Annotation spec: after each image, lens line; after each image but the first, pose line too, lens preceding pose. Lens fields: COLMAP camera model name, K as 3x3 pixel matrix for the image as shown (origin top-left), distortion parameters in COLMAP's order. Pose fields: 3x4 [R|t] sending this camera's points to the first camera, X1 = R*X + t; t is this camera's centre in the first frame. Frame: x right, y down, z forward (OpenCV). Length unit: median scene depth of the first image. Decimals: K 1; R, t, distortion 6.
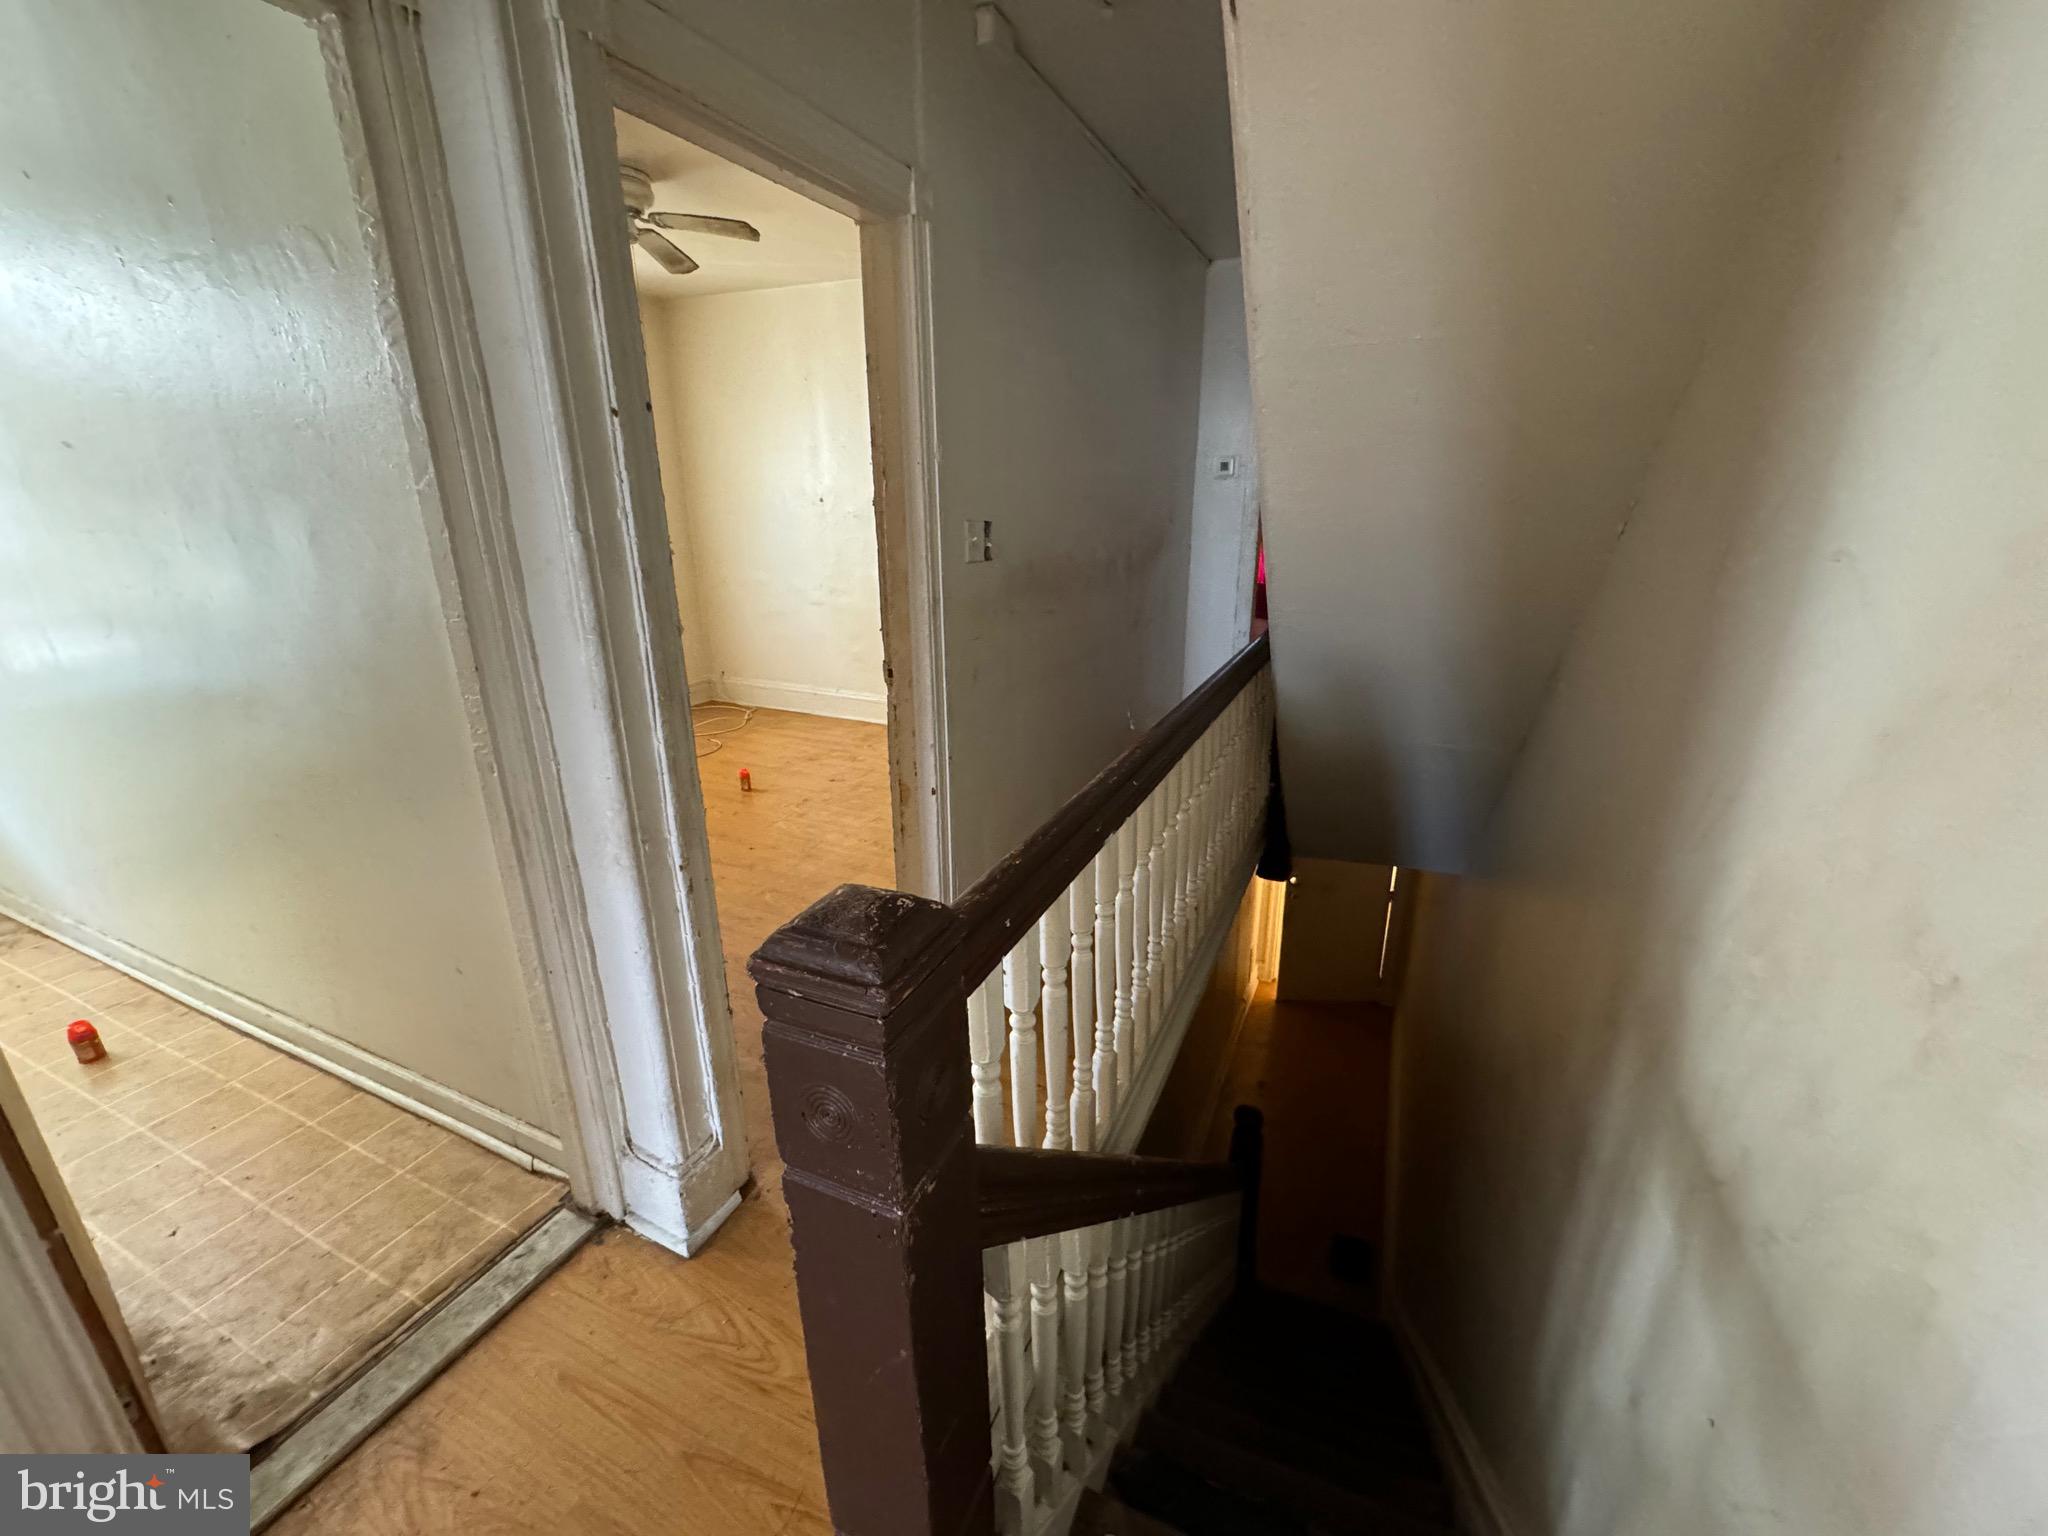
lens RADIAL K [[827.7, 0, 1022.7], [0, 827.7, 760.5], [0, 0, 1]] dist [-0.009573, 0.000364]
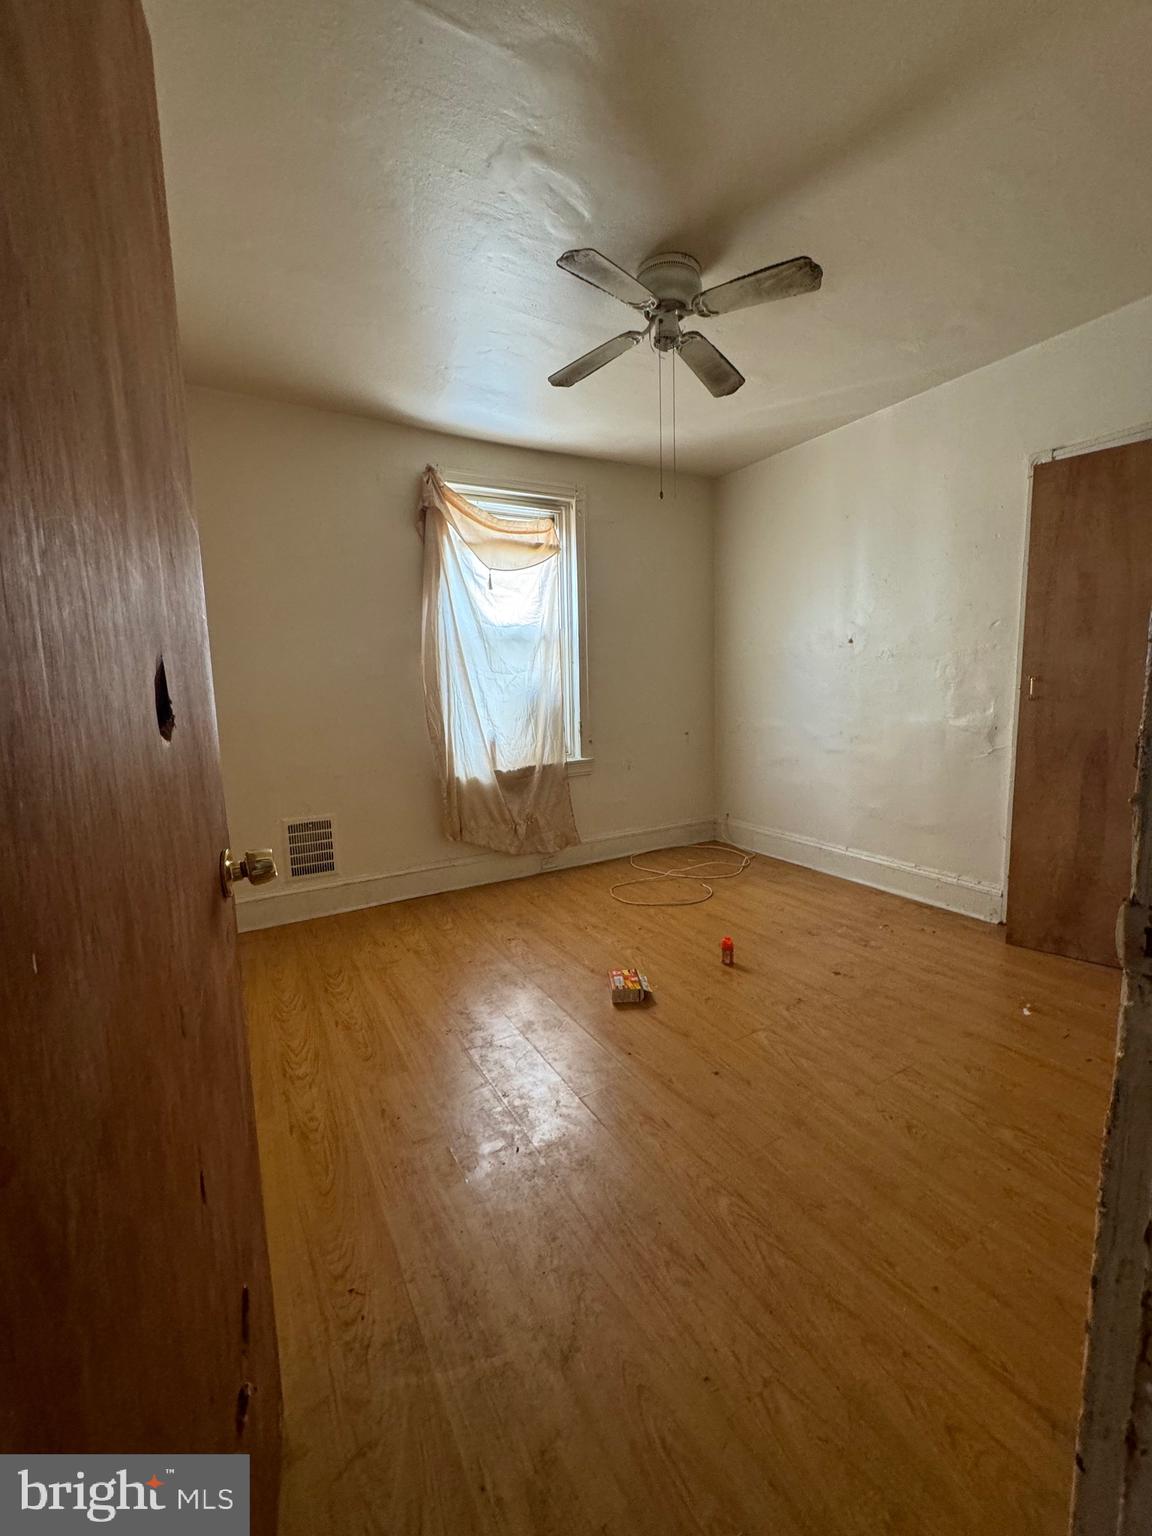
lens RADIAL K [[620.8, 0, 571.7], [0, 620.8, 768.0], [0, 0, 1]] dist [-0.009573, 0.000364]
pose [[0.813619, 0.059291, -0.578367, -0.095087], [-0.156270, 0.980481, -0.119320, -0.049588], [0.560003, 0.187462, 0.807003, 0.314814]]
